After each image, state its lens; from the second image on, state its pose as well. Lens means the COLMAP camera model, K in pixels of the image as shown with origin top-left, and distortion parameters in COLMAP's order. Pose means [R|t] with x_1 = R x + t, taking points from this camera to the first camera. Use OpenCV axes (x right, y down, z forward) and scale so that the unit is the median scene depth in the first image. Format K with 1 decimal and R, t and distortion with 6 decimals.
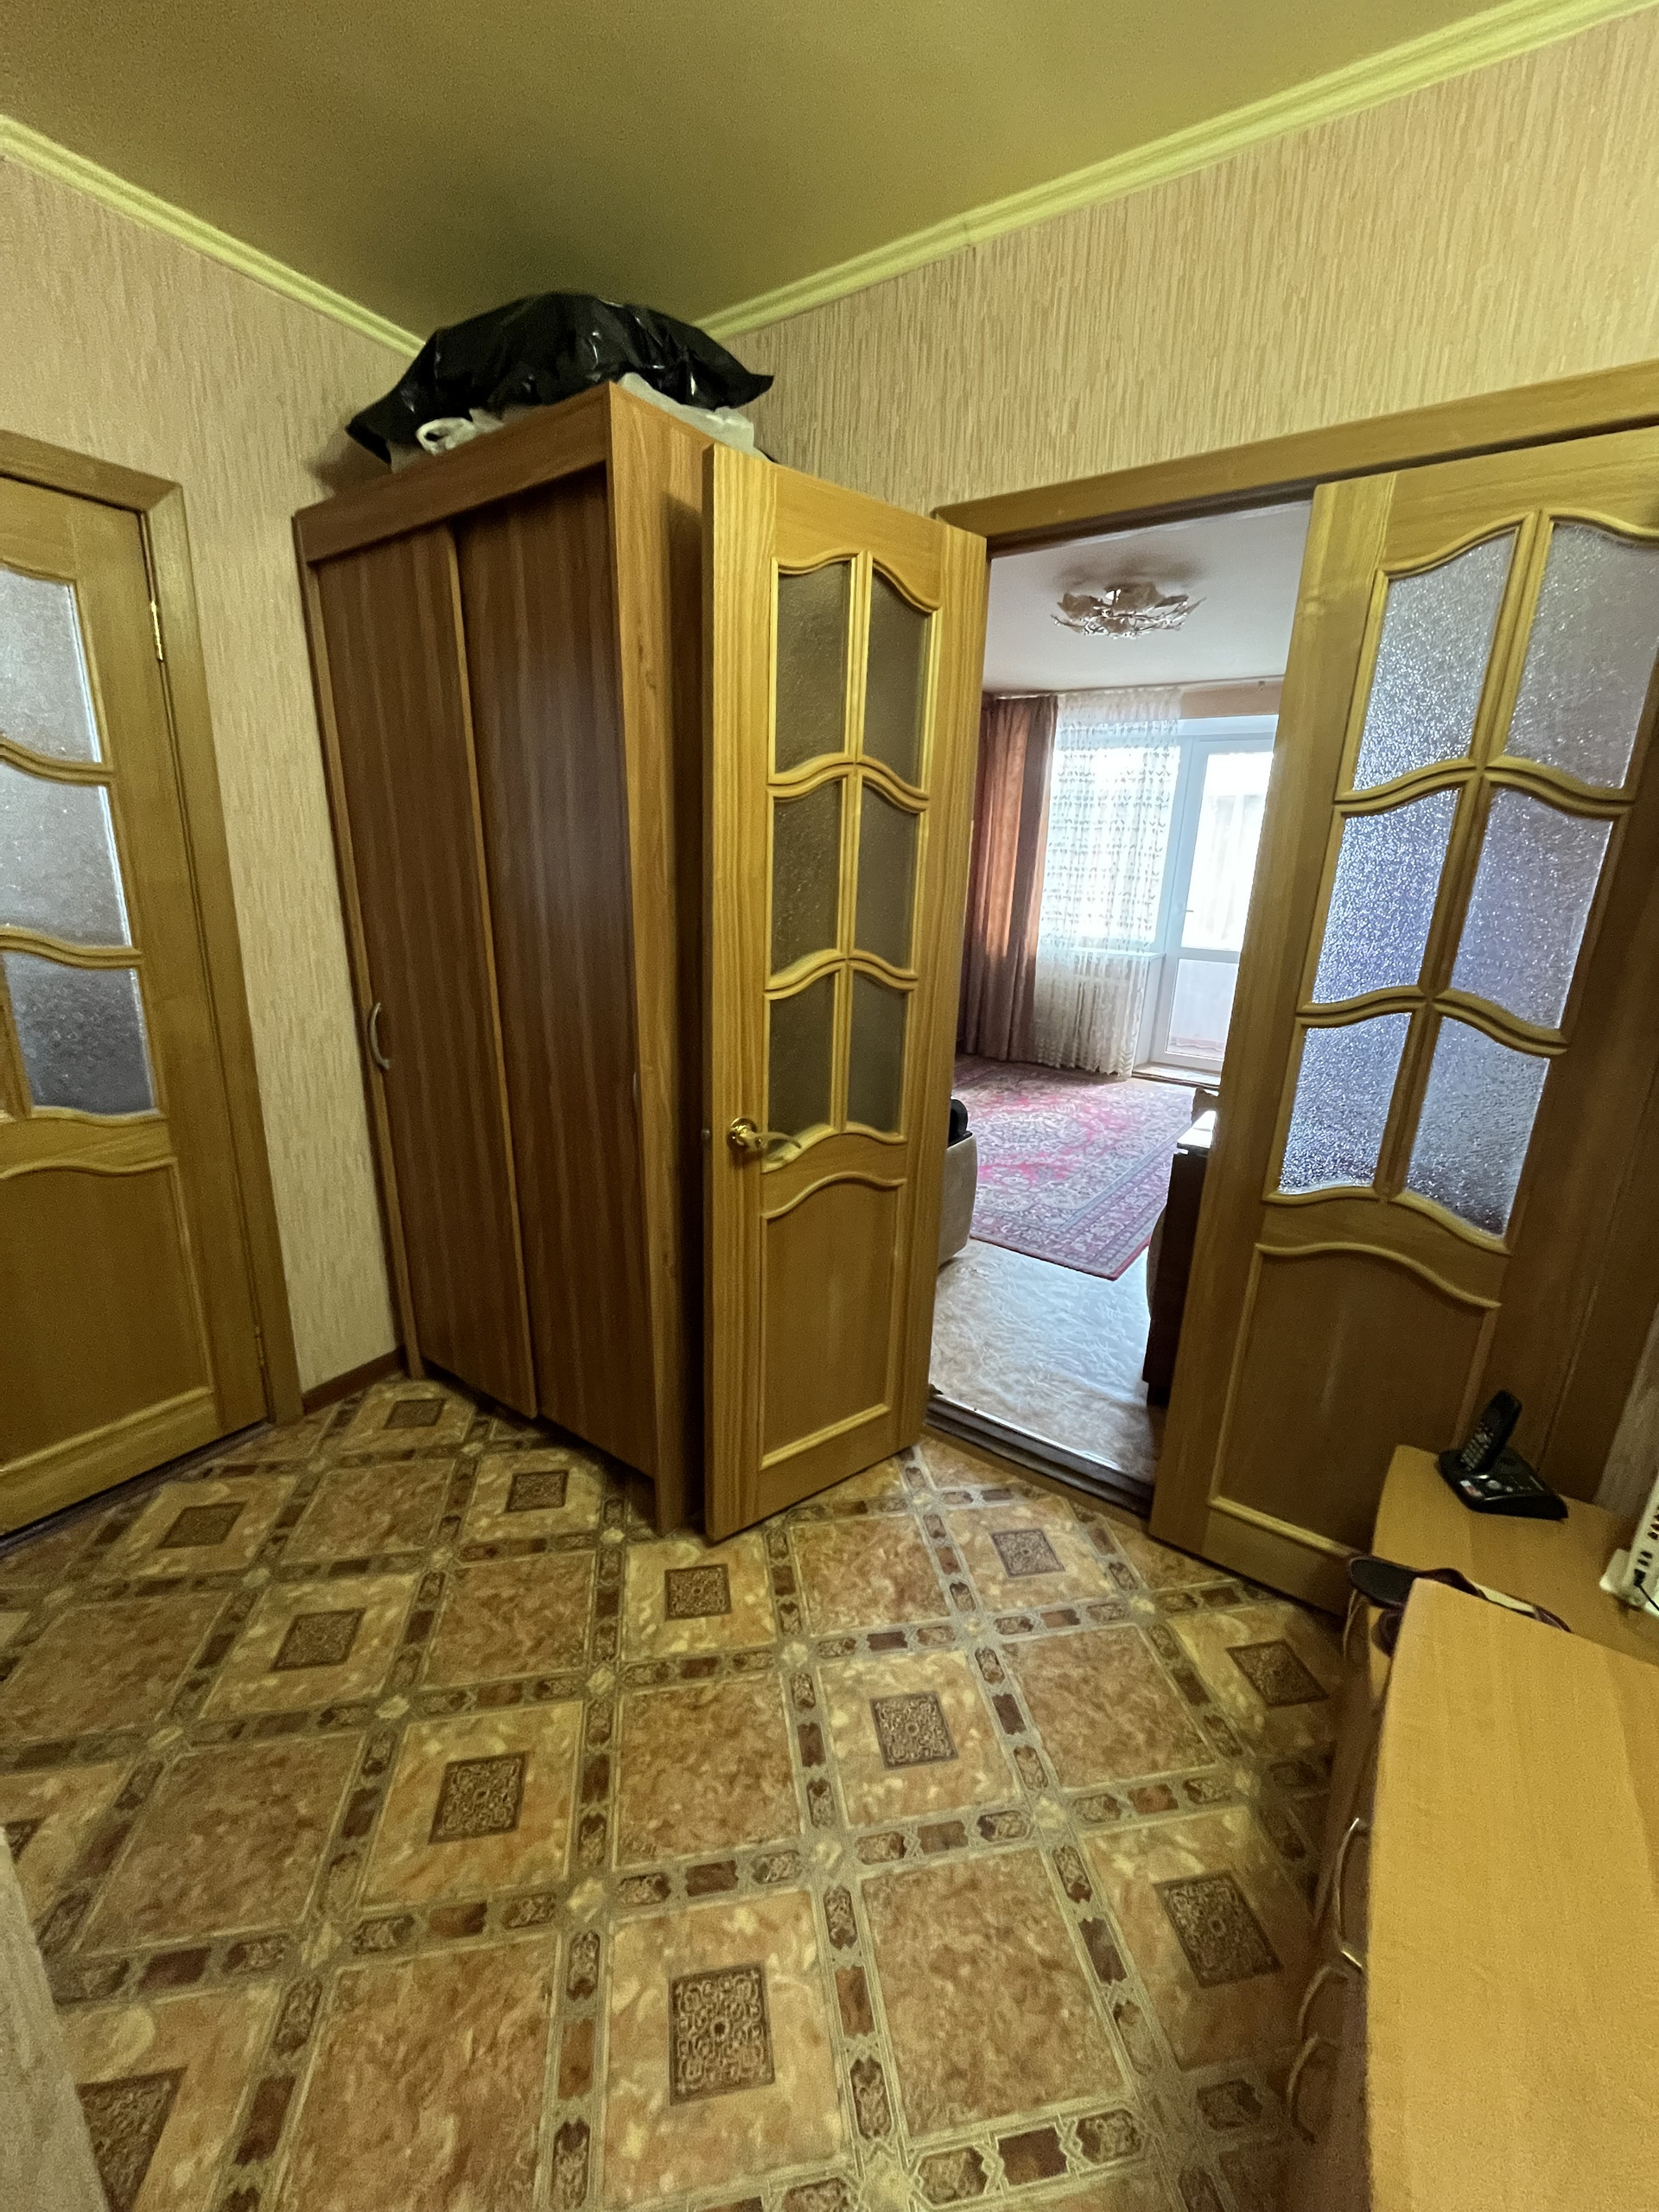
lens RADIAL K [[886.2, 0, 831.0], [0, 886.2, 1108.7], [0, 0, 1]] dist [-0.007016, -0.000010]
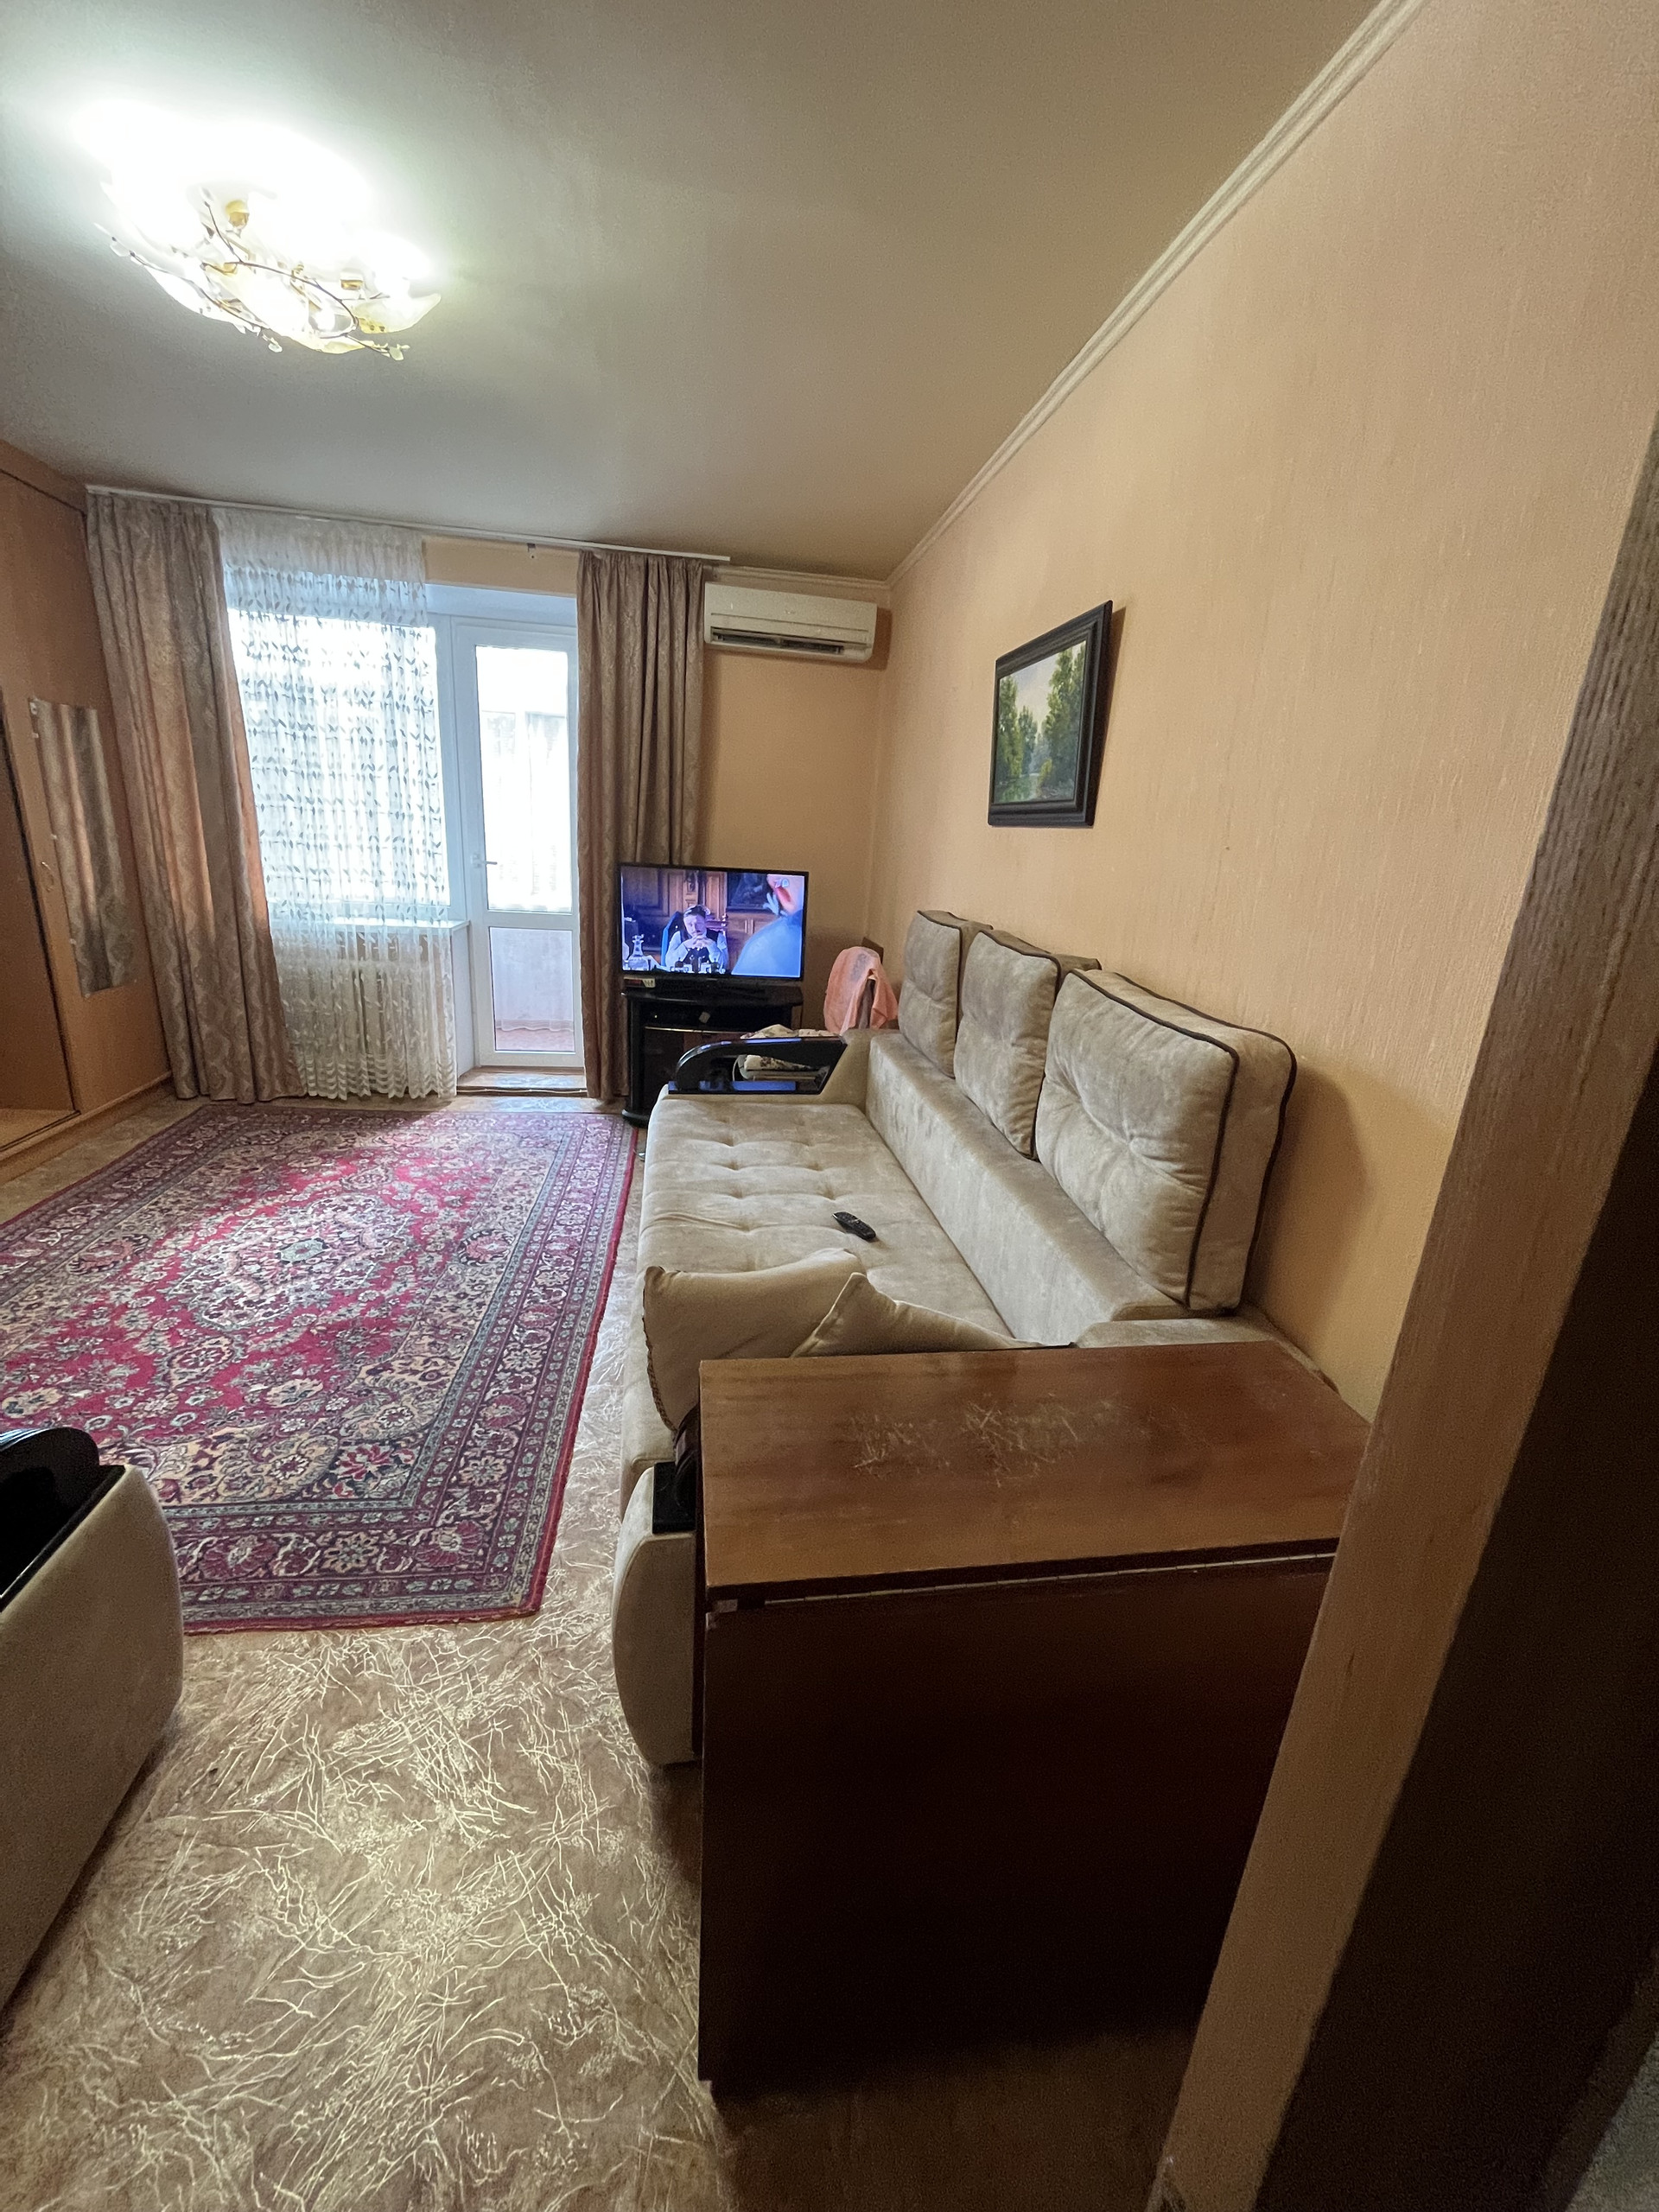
lens RADIAL K [[886.2, 0, 831.0], [0, 886.2, 1108.7], [0, 0, 1]] dist [-0.007016, -0.000010]
pose [[0.729336, -0.195298, 0.655689, 0.099108], [0.152831, 0.980680, 0.122101, -0.078261], [-0.666867, 0.011157, 0.745093, 0.298297]]
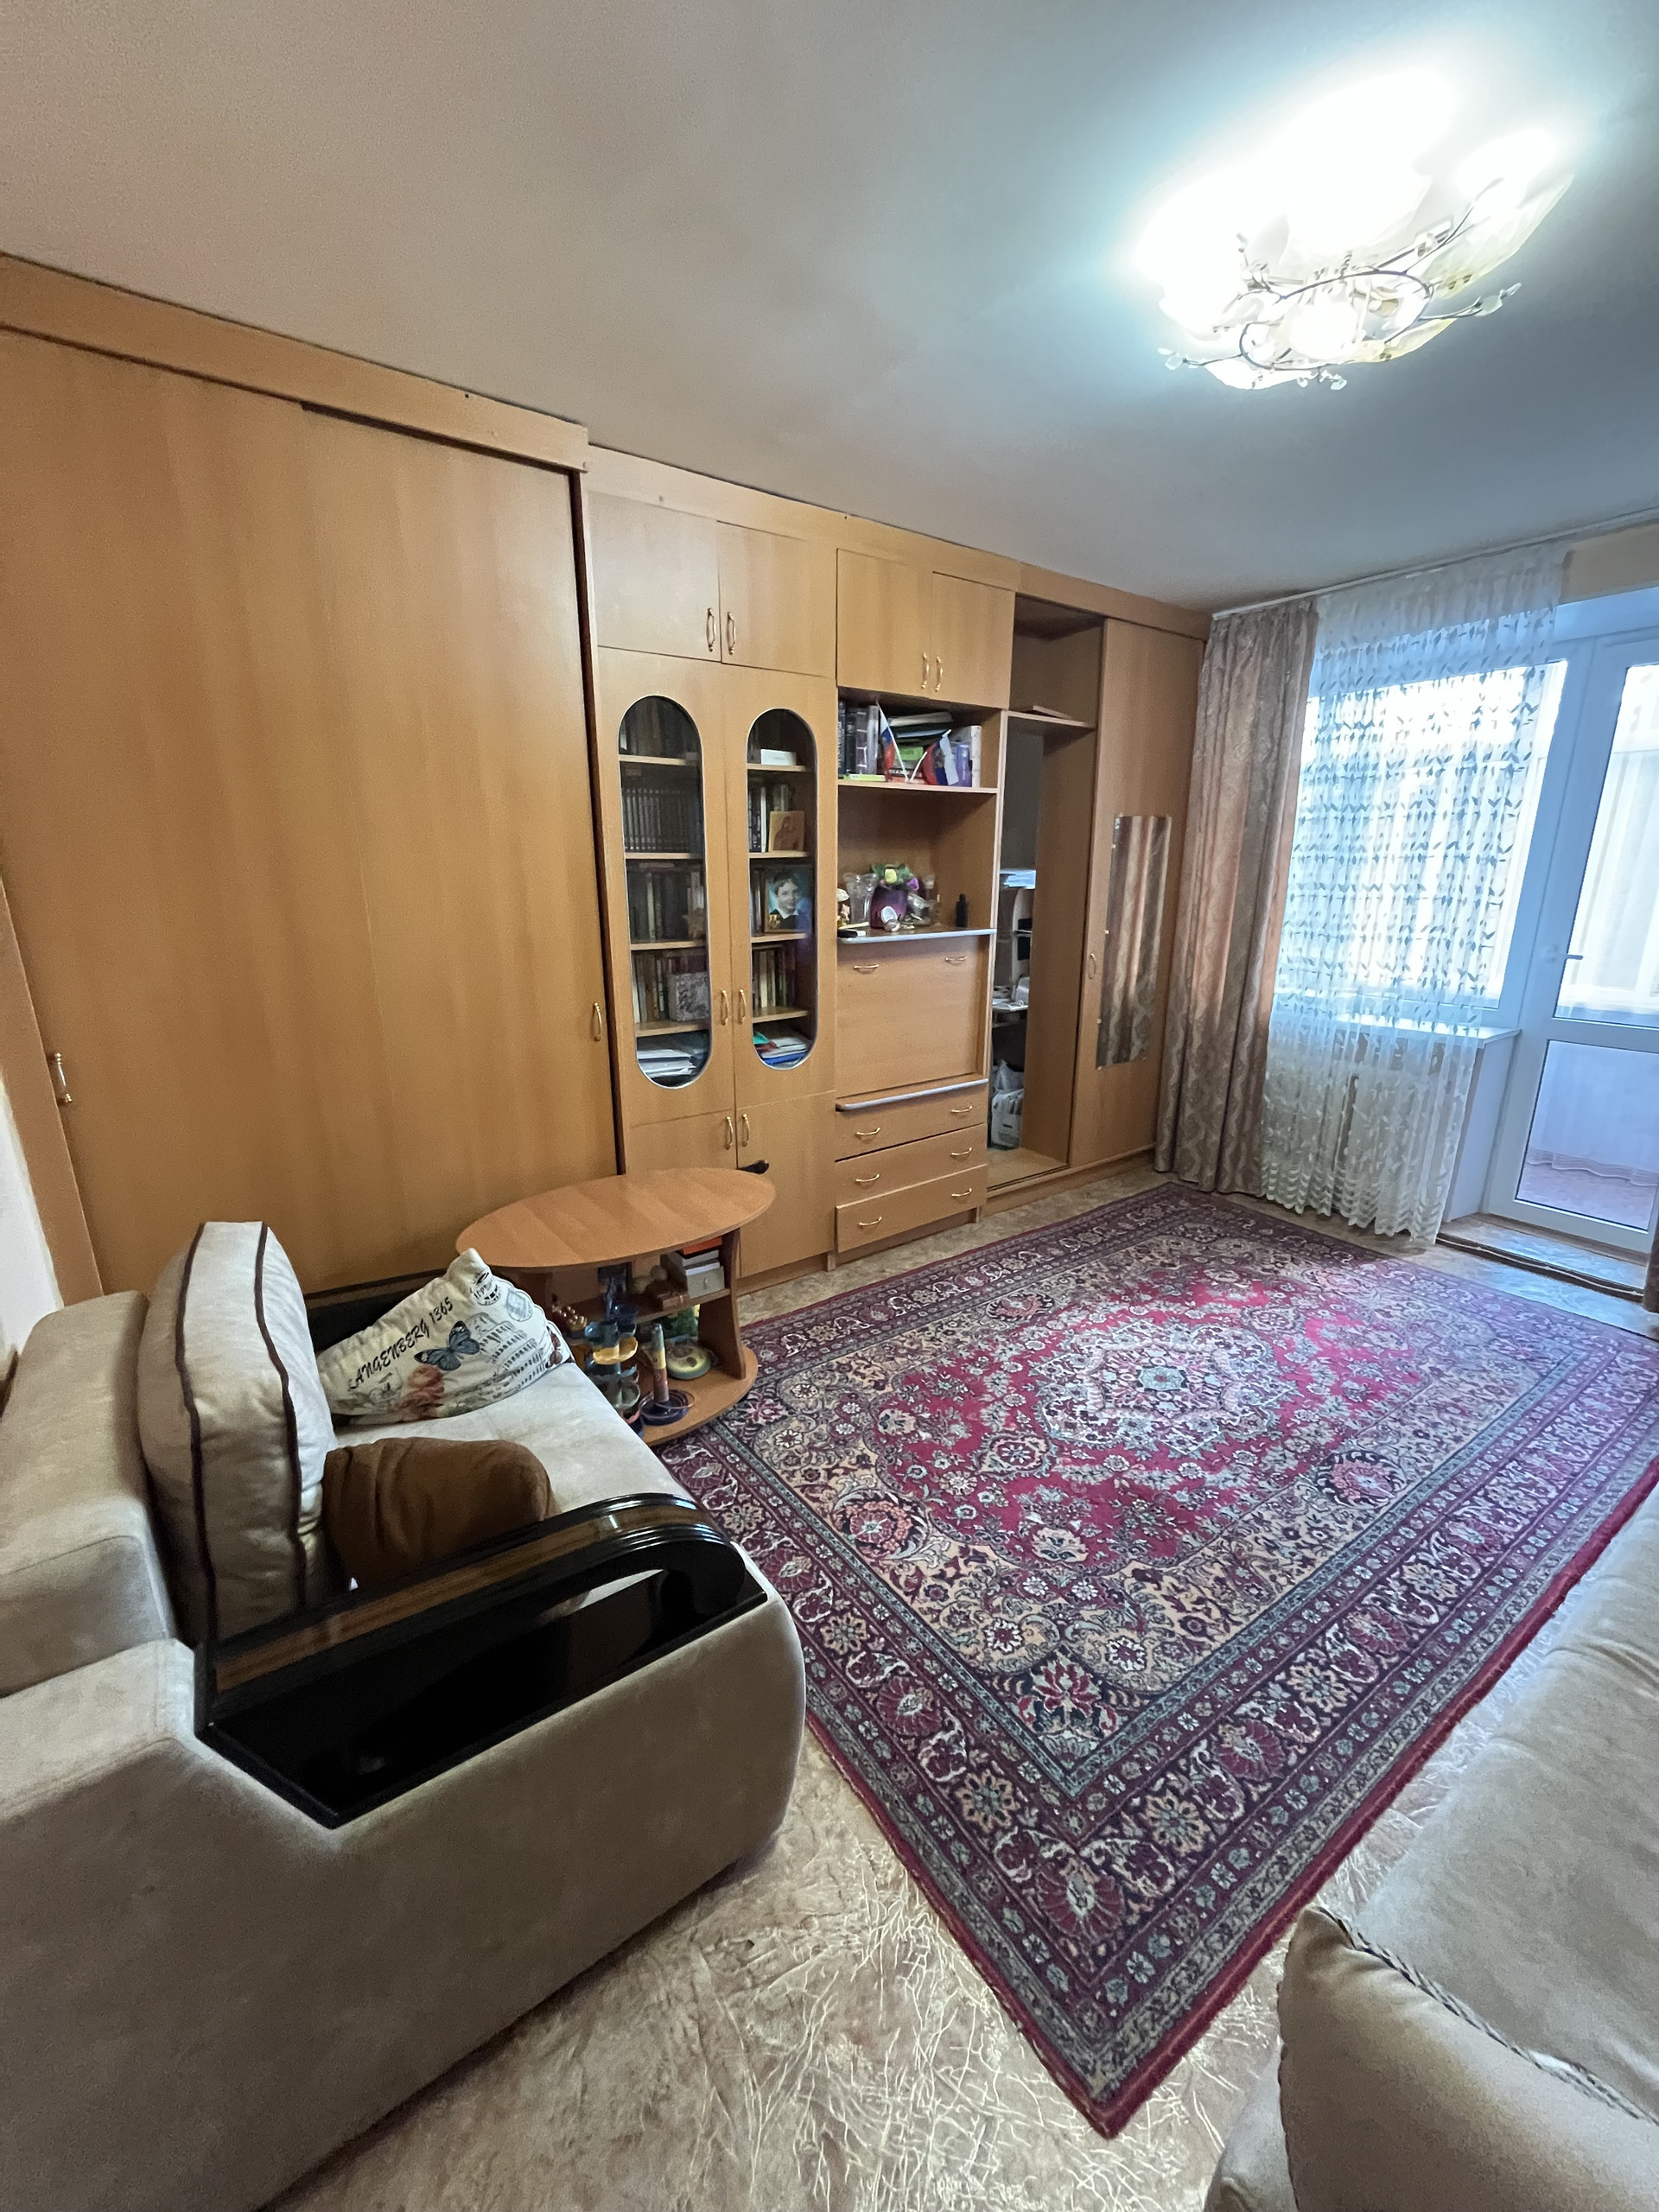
lens RADIAL K [[886.2, 0, 831.0], [0, 886.2, 1108.7], [0, 0, 1]] dist [-0.007016, -0.000010]
pose [[0.938993, 0.049605, -0.340341, 0.188461], [-0.055253, 0.998448, -0.006916, -0.114982], [0.339470, 0.025299, 0.940277, 0.380924]]
